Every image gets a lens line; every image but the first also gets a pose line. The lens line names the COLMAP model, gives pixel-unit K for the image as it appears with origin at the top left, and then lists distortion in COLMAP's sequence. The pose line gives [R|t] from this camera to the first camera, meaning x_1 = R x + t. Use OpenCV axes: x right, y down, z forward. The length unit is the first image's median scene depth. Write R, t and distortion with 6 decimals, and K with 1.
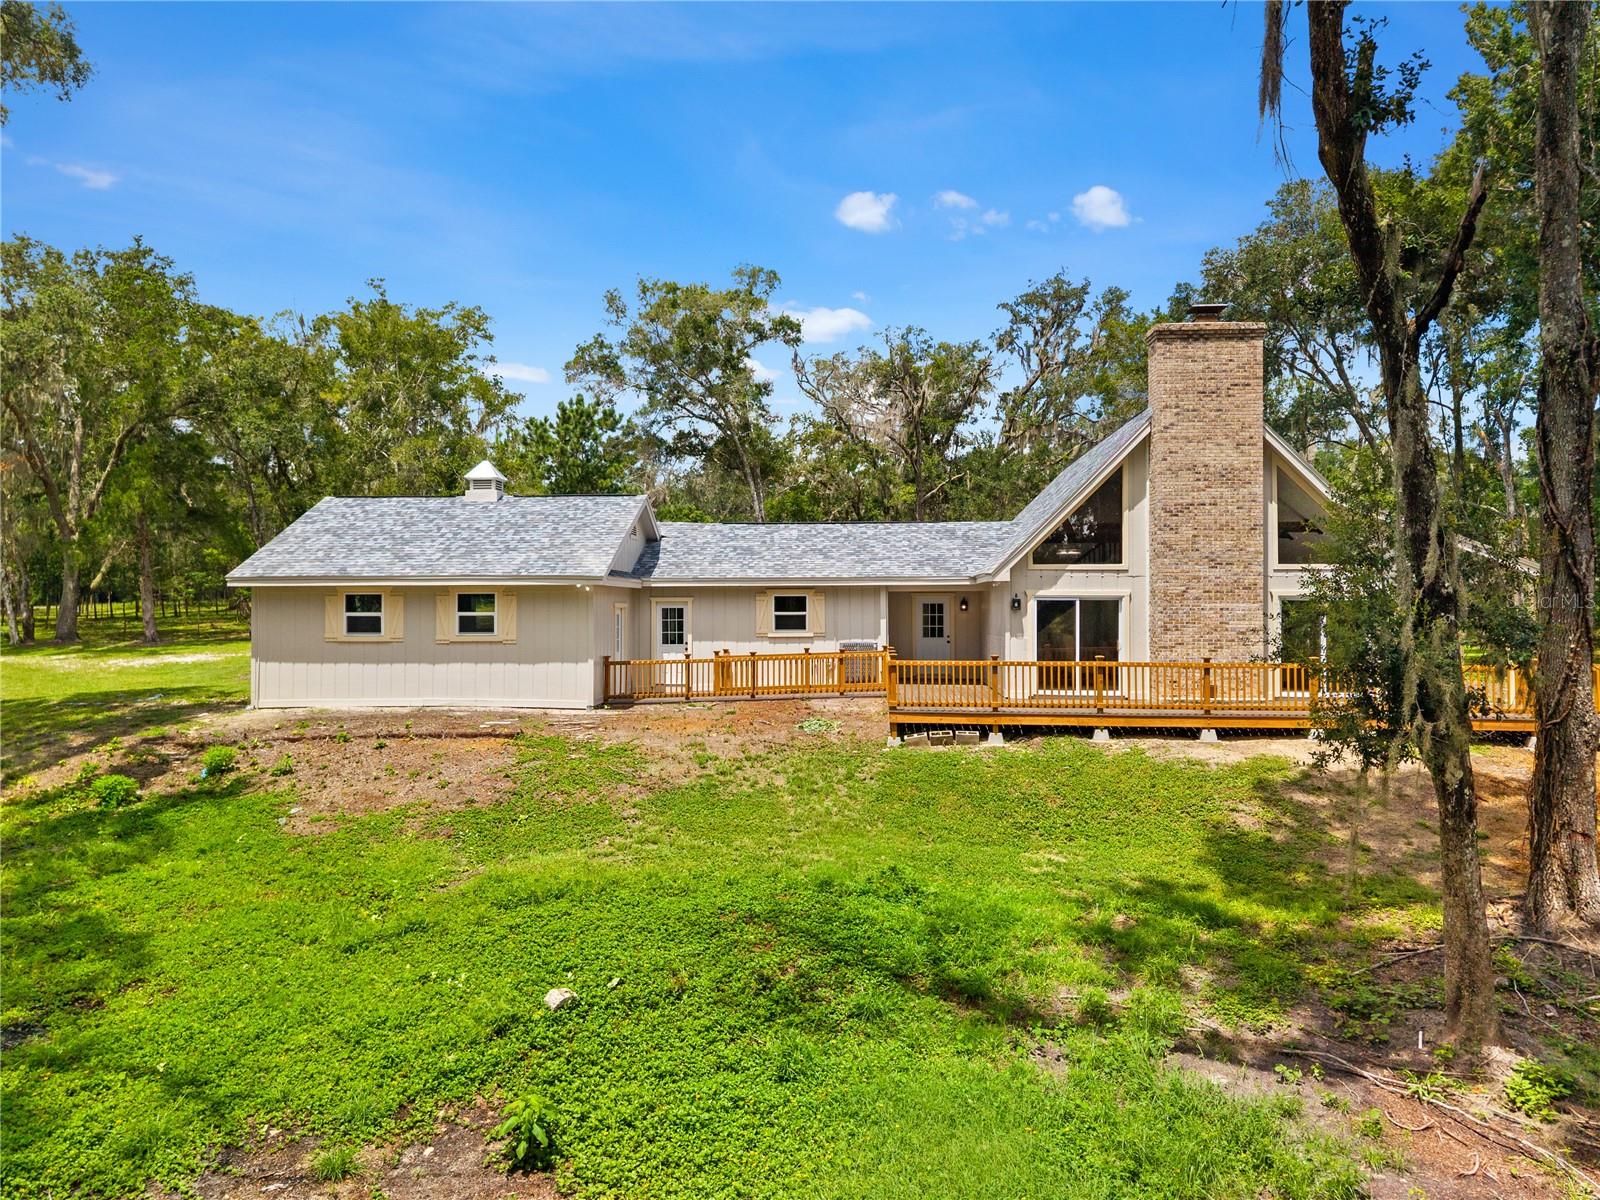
lens RADIAL K [[1141.8, 0, 800.0], [0, 1141.8, 600.0], [0, 0, 1]] dist [-0.070641, -0.064551]
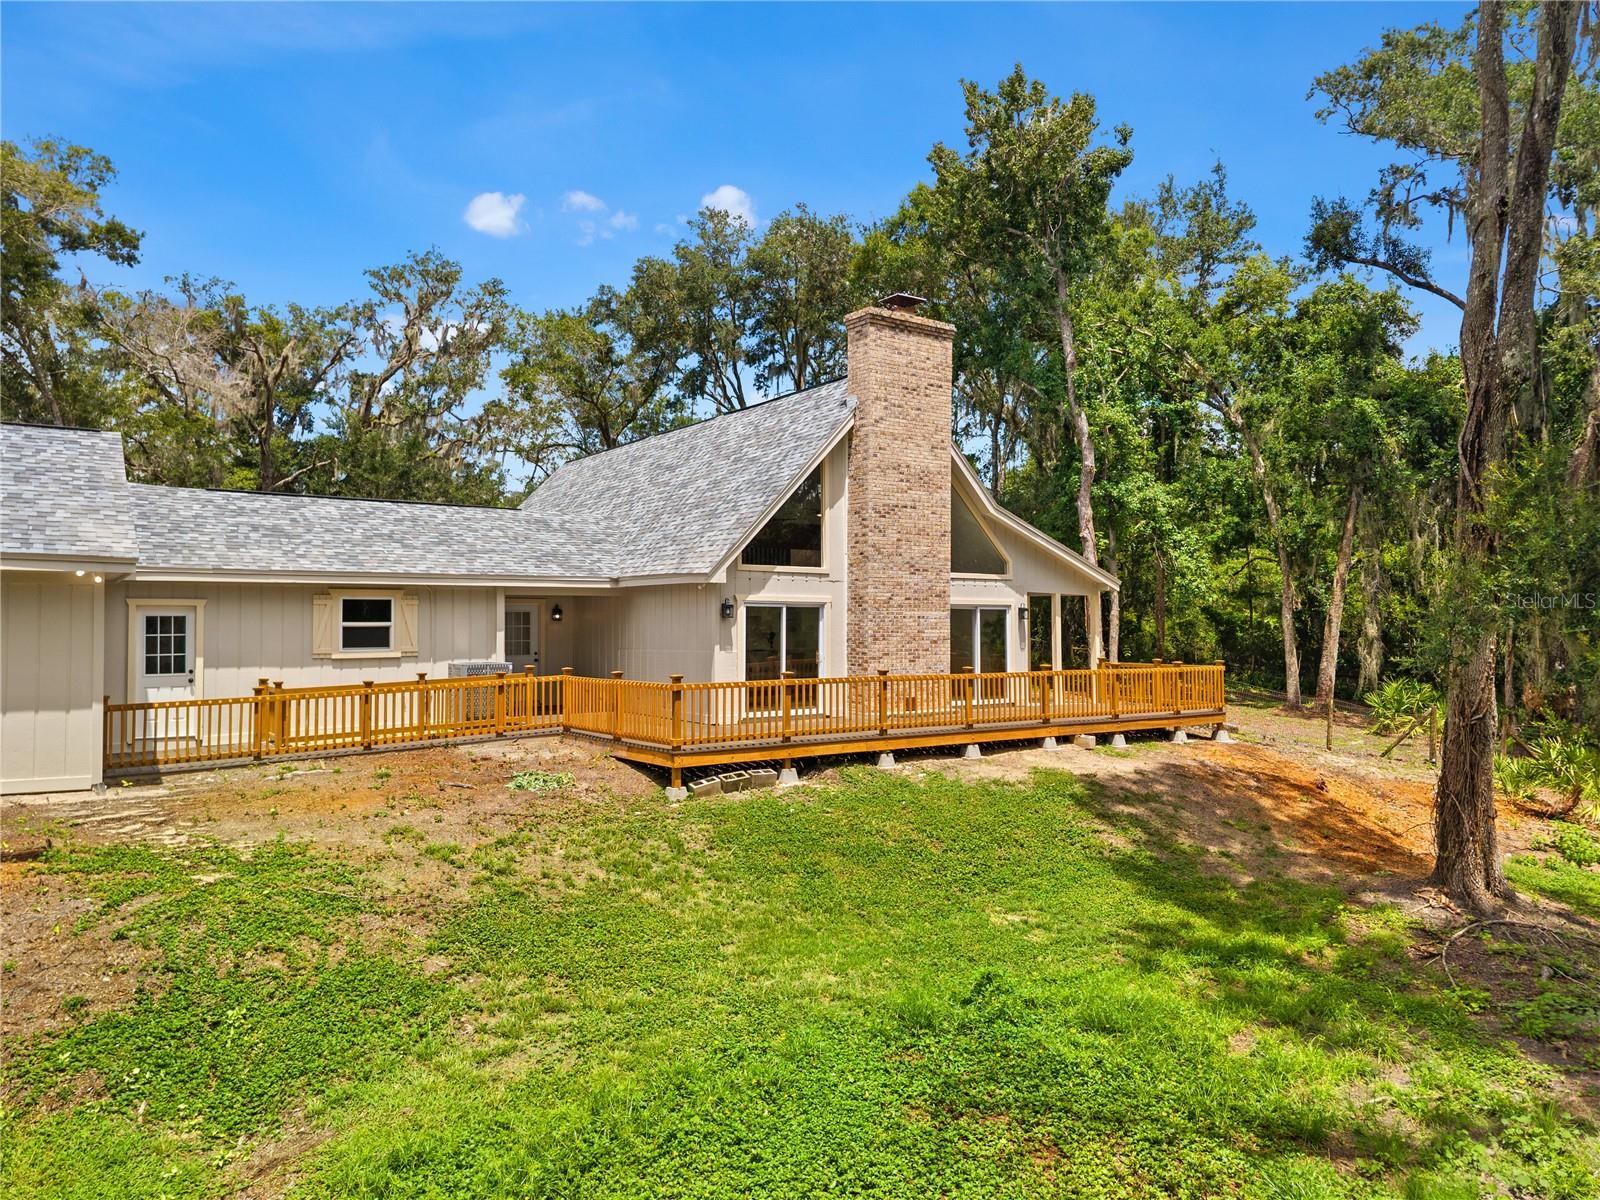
lens RADIAL K [[1069.6, 0, 800.0], [0, 1069.6, 600.0], [0, 0, 1]] dist [0.053043, -0.122566]
pose [[0.727946, 0.013579, 0.685500, -0.309695], [-0.002516, 0.999850, -0.017134, 0.008853], [-0.685630, 0.010748, 0.727871, 0.392644]]
